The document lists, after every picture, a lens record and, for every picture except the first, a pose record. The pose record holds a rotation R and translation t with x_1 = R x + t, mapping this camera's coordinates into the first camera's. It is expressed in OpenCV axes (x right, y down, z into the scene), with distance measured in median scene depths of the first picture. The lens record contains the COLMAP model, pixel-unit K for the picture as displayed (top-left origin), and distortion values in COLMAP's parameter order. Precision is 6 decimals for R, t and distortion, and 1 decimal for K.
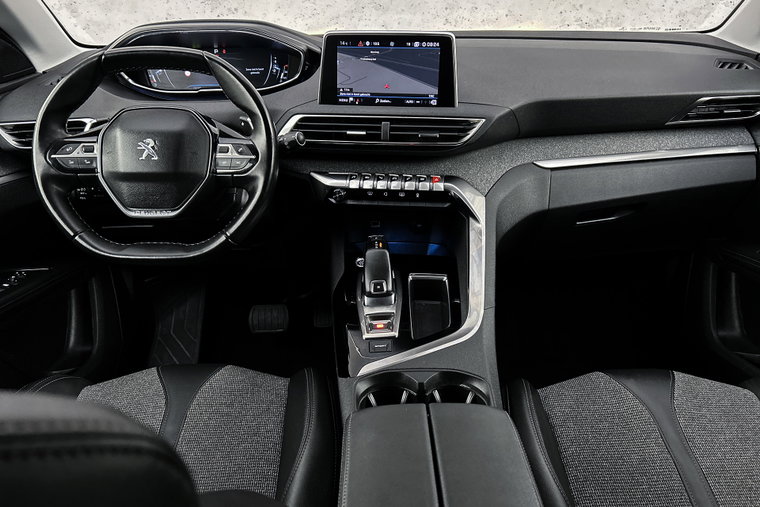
lens RADIAL K [[579.3, 0, 377.5], [0, 579.3, 261.6], [0, 0, 1]] dist [0.082343, -0.097669]
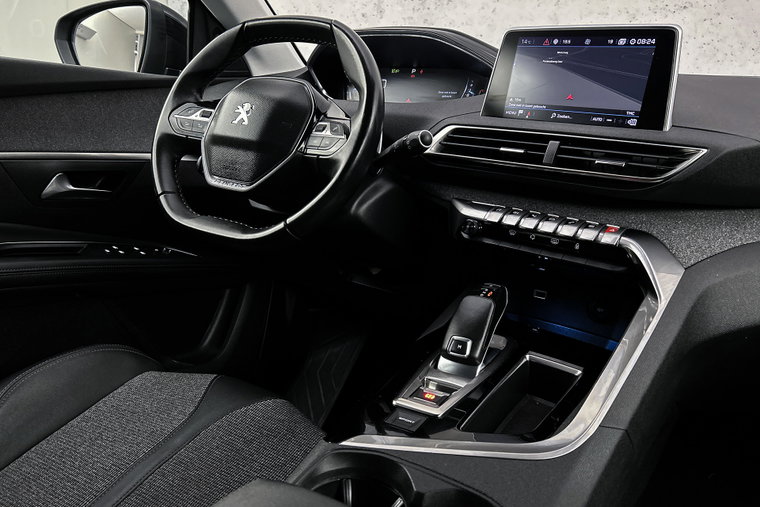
lens RADIAL K [[580.6, 0, 378.8], [0, 580.6, 255.2], [0, 0, 1]] dist [0.056408, -0.063912]
pose [[0.850967, 0.200025, -0.485639, 0.209984], [-0.294771, 0.947172, -0.126395, 0.051652], [0.434702, 0.250710, 0.864973, 0.310704]]
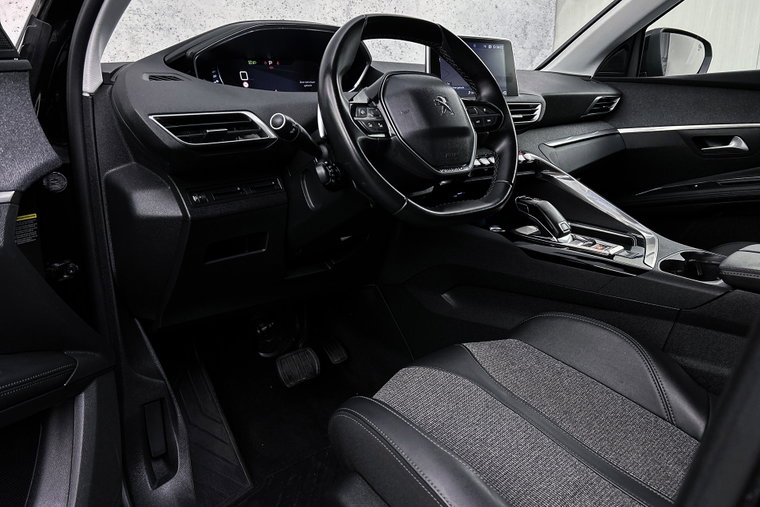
lens RADIAL K [[578.1, 0, 382.8], [0, 578.1, 259.7], [0, 0, 1]] dist [0.079736, -0.118924]
pose [[0.743212, -0.172708, 0.646381, -0.948965], [0.300941, 0.949154, -0.092416, 0.096313], [-0.597554, 0.263207, 0.757397, 0.317381]]
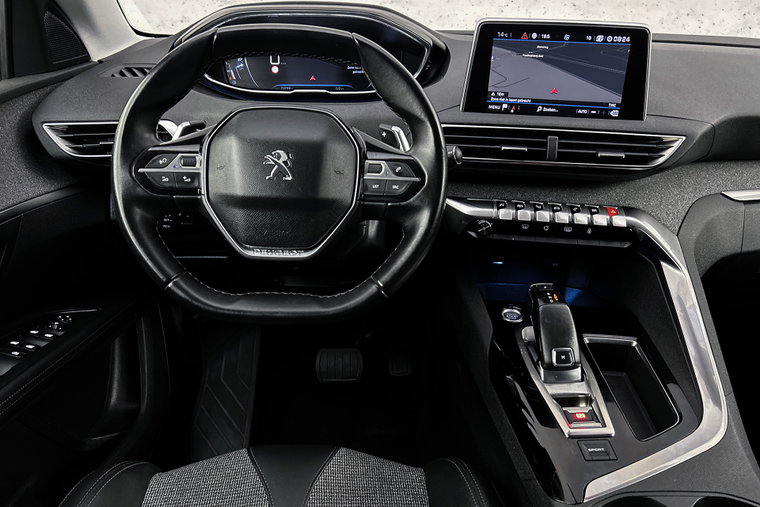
lens RADIAL K [[578.1, 0, 382.8], [0, 578.1, 259.7], [0, 0, 1]] dist [0.079736, -0.118924]
pose [[0.999108, 0.026019, 0.033254, -0.233707], [-0.025137, 0.999328, -0.026661, -0.049306], [-0.033926, 0.025802, 0.999091, 0.236114]]
